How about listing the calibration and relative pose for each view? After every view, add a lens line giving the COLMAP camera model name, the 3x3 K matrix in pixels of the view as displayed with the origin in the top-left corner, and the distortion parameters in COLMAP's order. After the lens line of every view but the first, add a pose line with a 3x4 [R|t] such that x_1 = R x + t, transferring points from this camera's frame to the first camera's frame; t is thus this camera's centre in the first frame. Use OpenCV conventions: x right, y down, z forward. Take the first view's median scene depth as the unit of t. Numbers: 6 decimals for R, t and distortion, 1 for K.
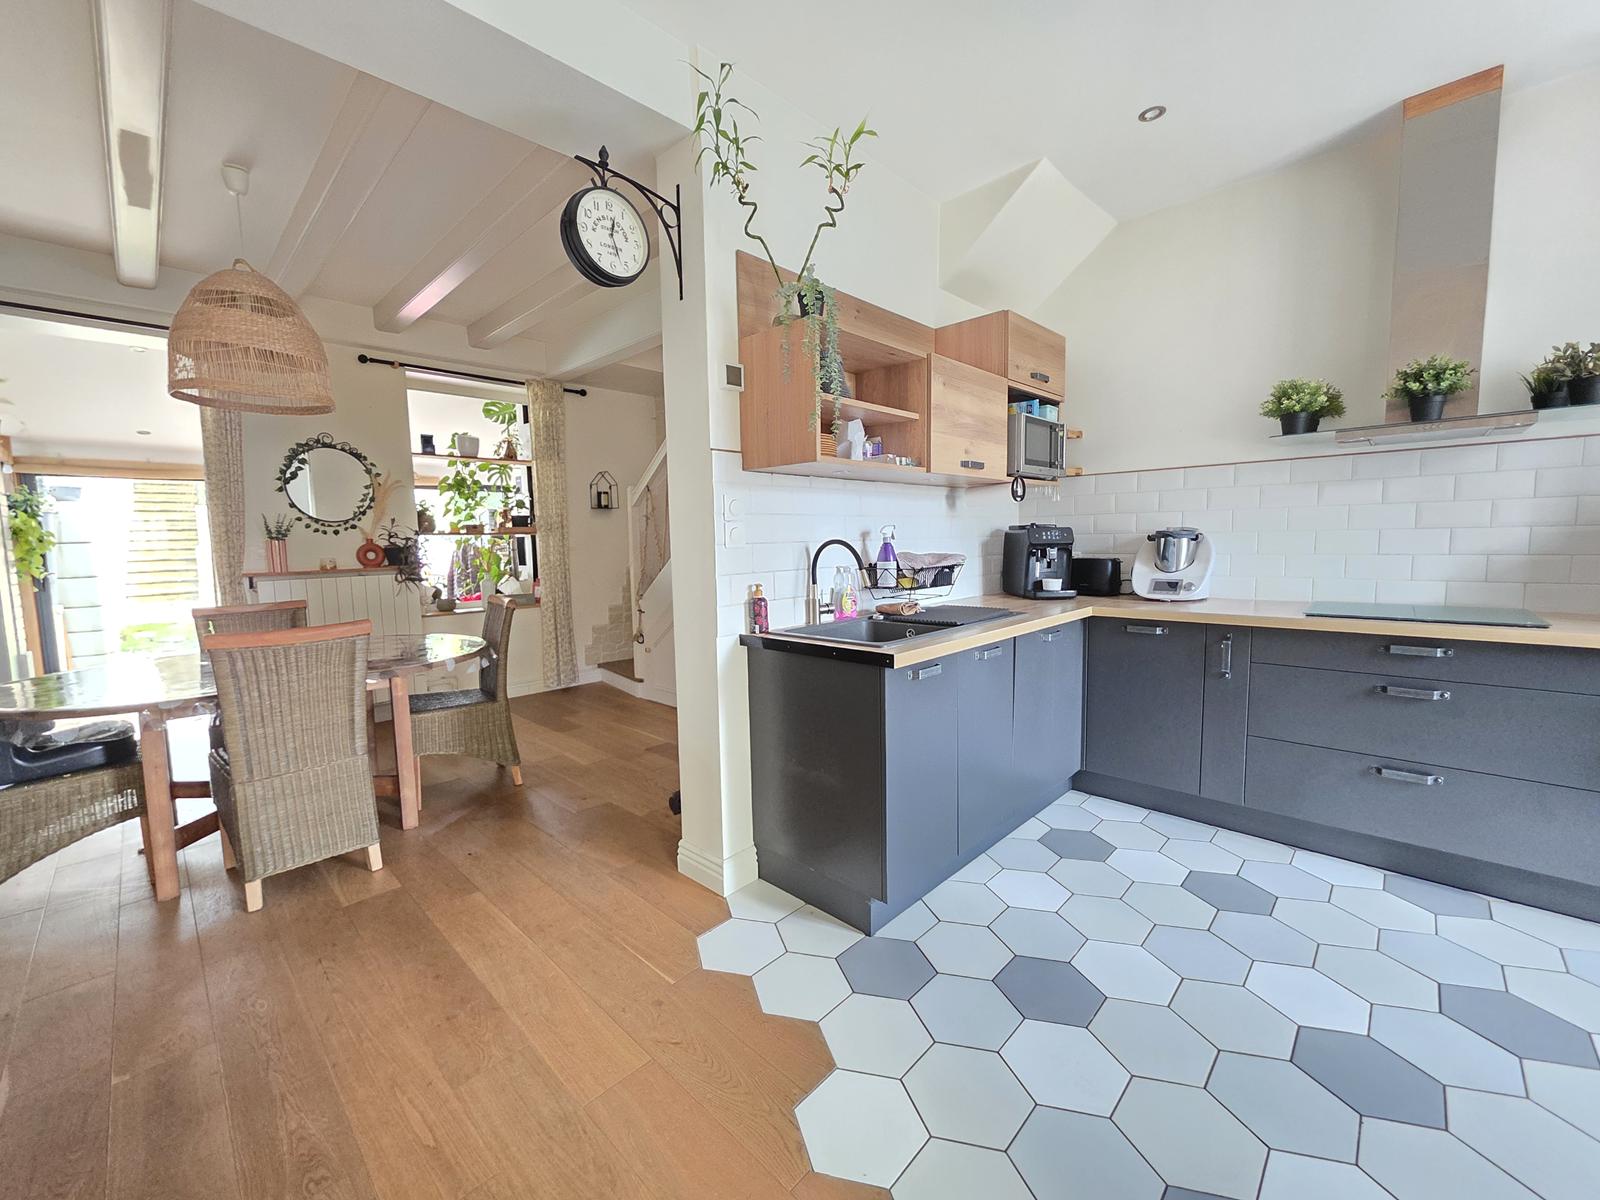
lens RADIAL K [[641.9, 0, 797.2], [0, 641.9, 596.6], [0, 0, 1]] dist [-0.001260, 0.000291]
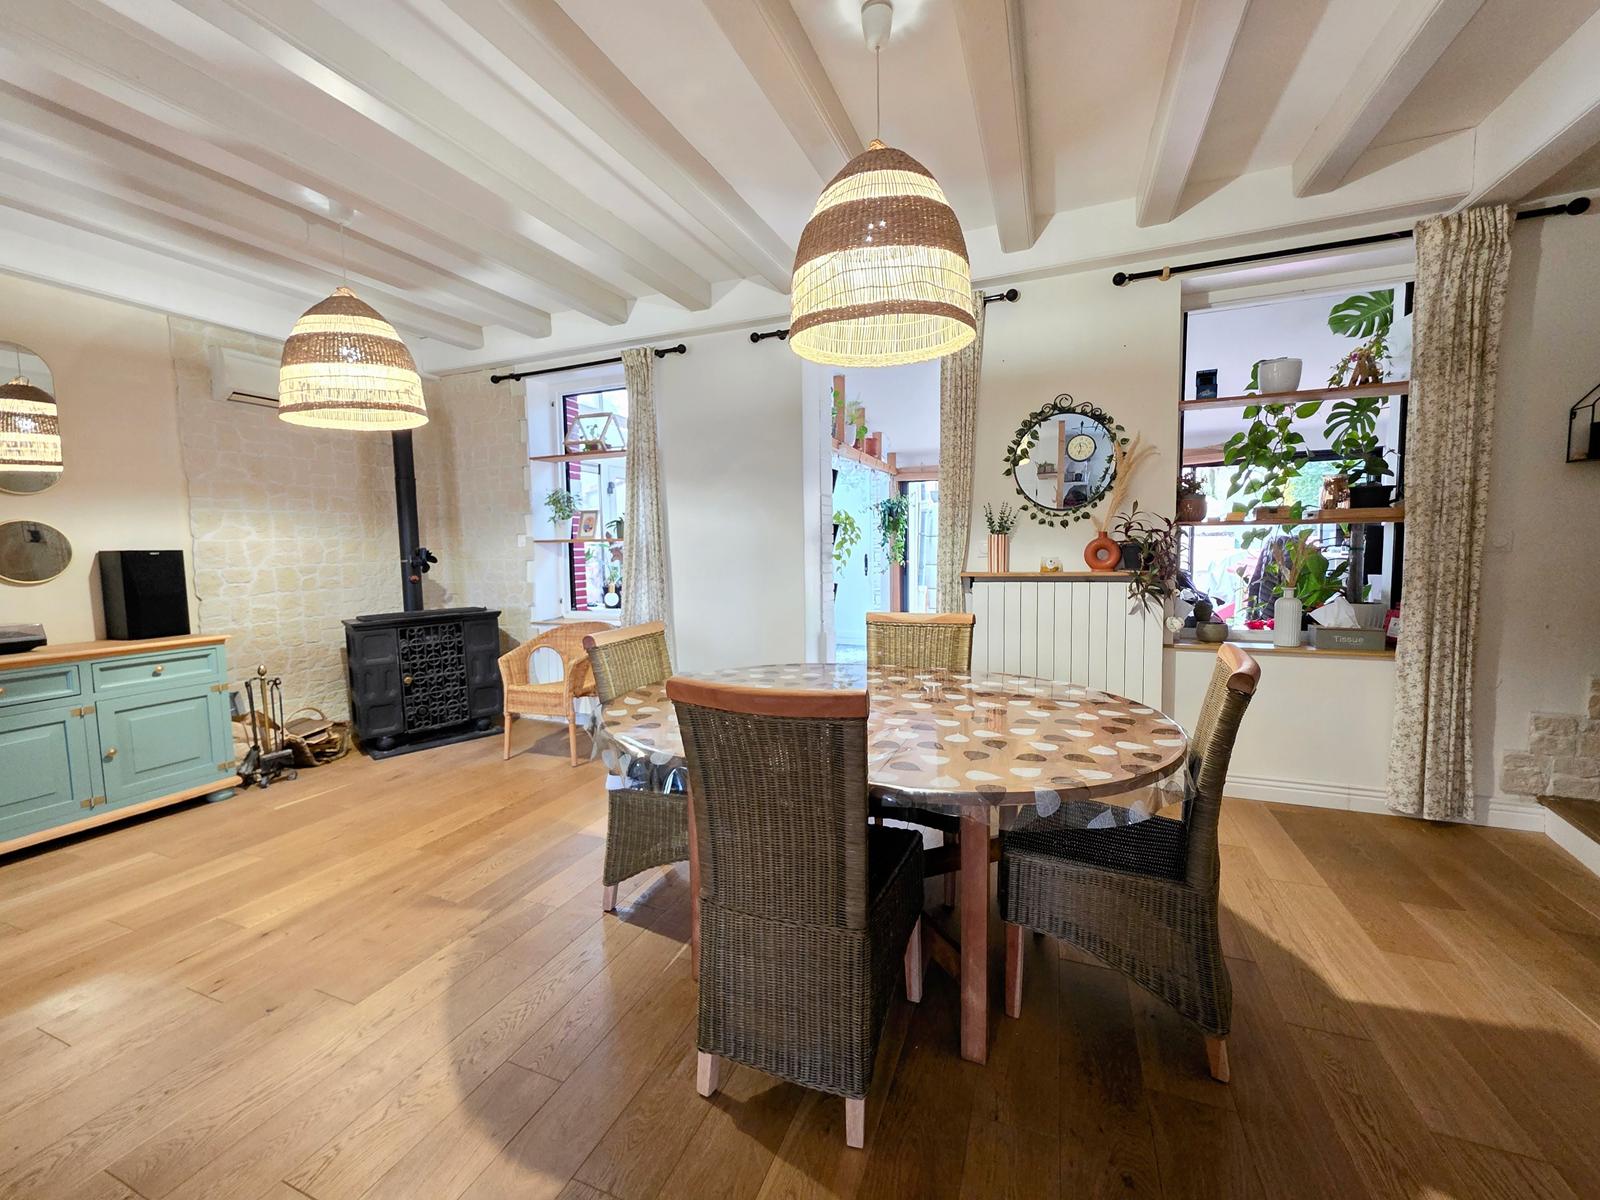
lens RADIAL K [[641.9, 0, 797.2], [0, 641.9, 596.6], [0, 0, 1]] dist [-0.001260, 0.000291]
pose [[0.374337, 0.085980, -0.923298, -0.120109], [-0.076157, 0.995179, 0.061797, -0.035299], [0.924160, 0.047183, 0.379081, 0.406227]]
